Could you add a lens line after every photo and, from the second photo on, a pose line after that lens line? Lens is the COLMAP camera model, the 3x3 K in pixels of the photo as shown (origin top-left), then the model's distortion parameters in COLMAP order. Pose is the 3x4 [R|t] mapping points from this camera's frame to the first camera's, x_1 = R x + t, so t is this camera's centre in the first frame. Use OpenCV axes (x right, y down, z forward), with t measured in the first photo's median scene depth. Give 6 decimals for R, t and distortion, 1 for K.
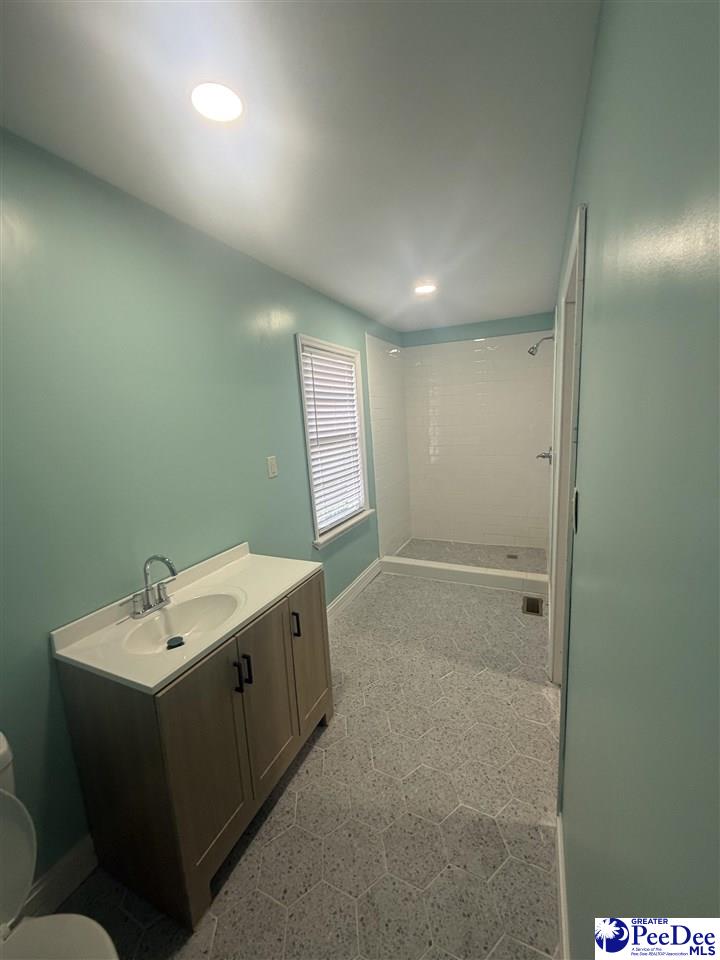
lens RADIAL K [[382.0, 0, 360.0], [0, 382.0, 480.0], [0, 0, 1]] dist [0.001184, 0.000074]
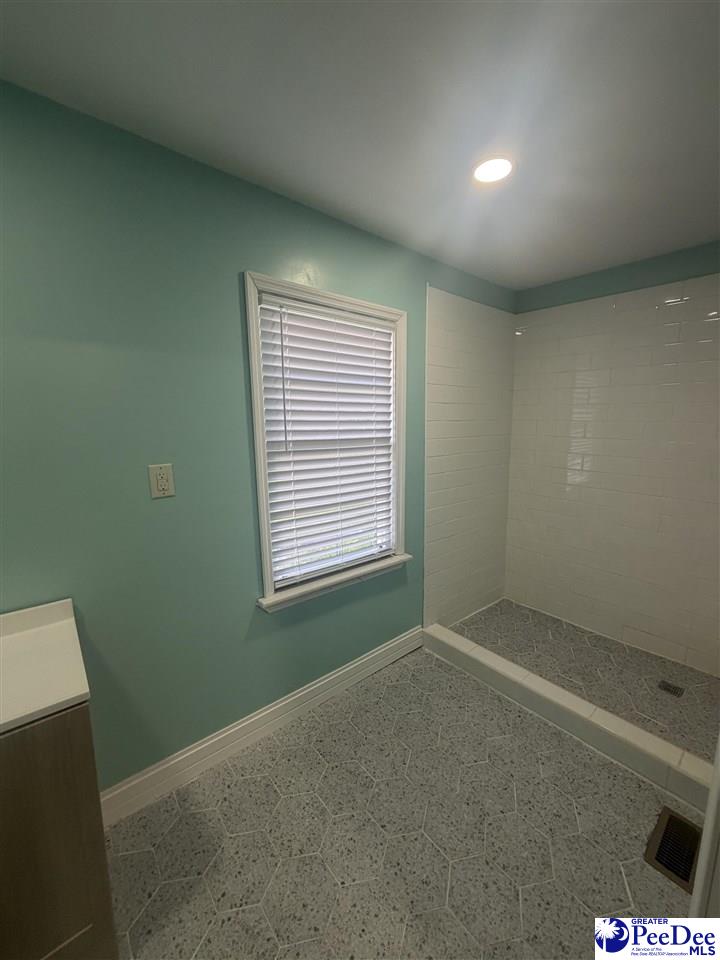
lens RADIAL K [[382.0, 0, 360.0], [0, 382.0, 480.0], [0, 0, 1]] dist [0.001184, 0.000074]
pose [[0.905447, 0.117409, -0.407898, 0.227024], [-0.117261, 0.992775, 0.025465, -0.063164], [0.407941, 0.024773, 0.912672, 0.391611]]
